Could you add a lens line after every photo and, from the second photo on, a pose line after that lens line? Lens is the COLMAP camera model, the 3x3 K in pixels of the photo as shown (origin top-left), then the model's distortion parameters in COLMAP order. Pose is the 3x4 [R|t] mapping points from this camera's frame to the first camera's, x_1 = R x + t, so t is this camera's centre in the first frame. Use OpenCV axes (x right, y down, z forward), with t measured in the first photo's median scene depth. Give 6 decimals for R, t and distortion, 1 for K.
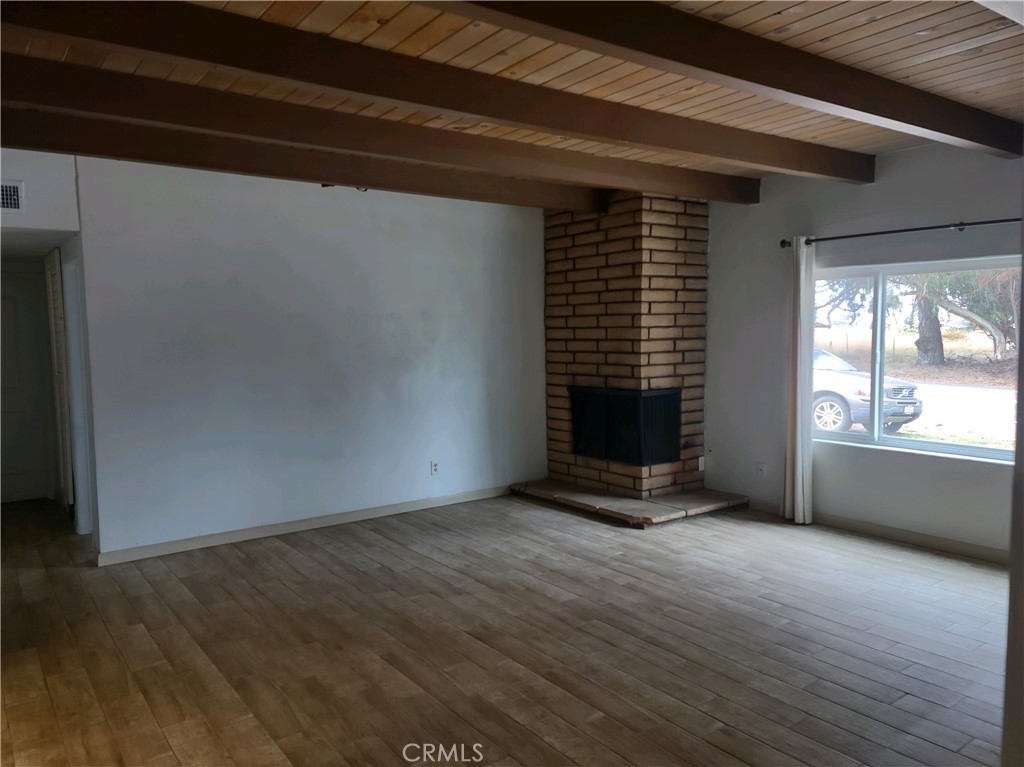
lens RADIAL K [[765.2, 0, 514.4], [0, 765.2, 380.0], [0, 0, 1]] dist [0.098481, -0.058980]
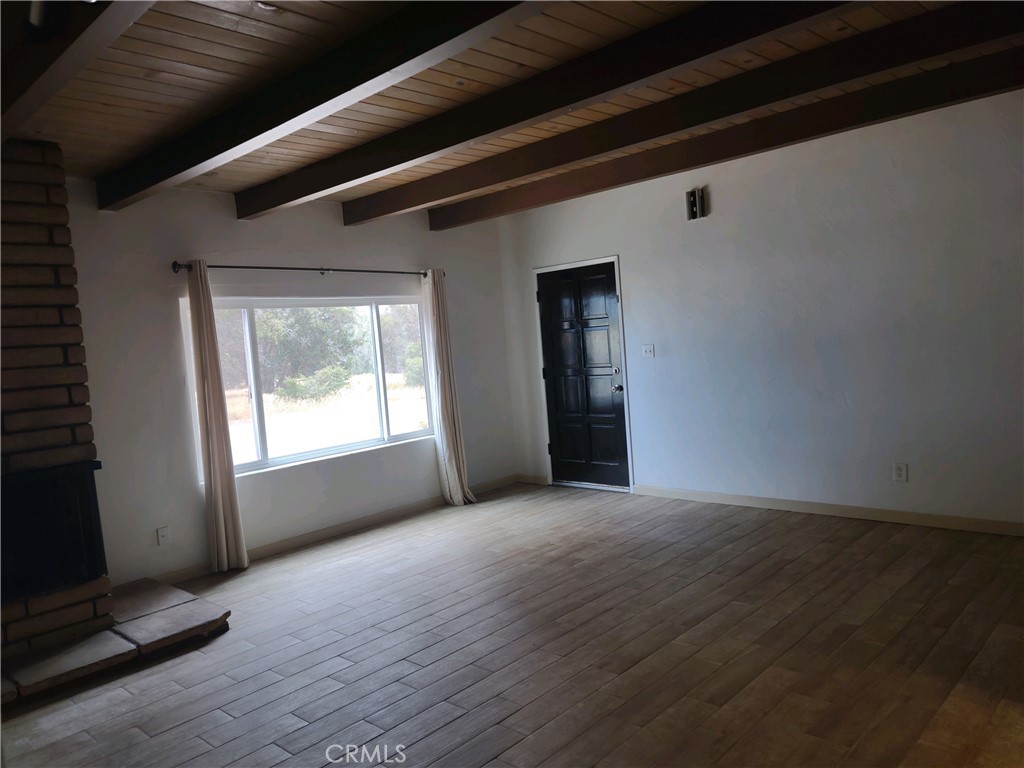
lens RADIAL K [[740.4, 0, 512.0], [0, 740.4, 384.0], [0, 0, 1]] dist [0.069723, -0.047603]
pose [[-0.174837, -0.034462, 0.983994, -0.656362], [0.150043, 0.986782, 0.061219, -0.045687], [-0.973098, 0.158345, -0.167355, 0.936384]]
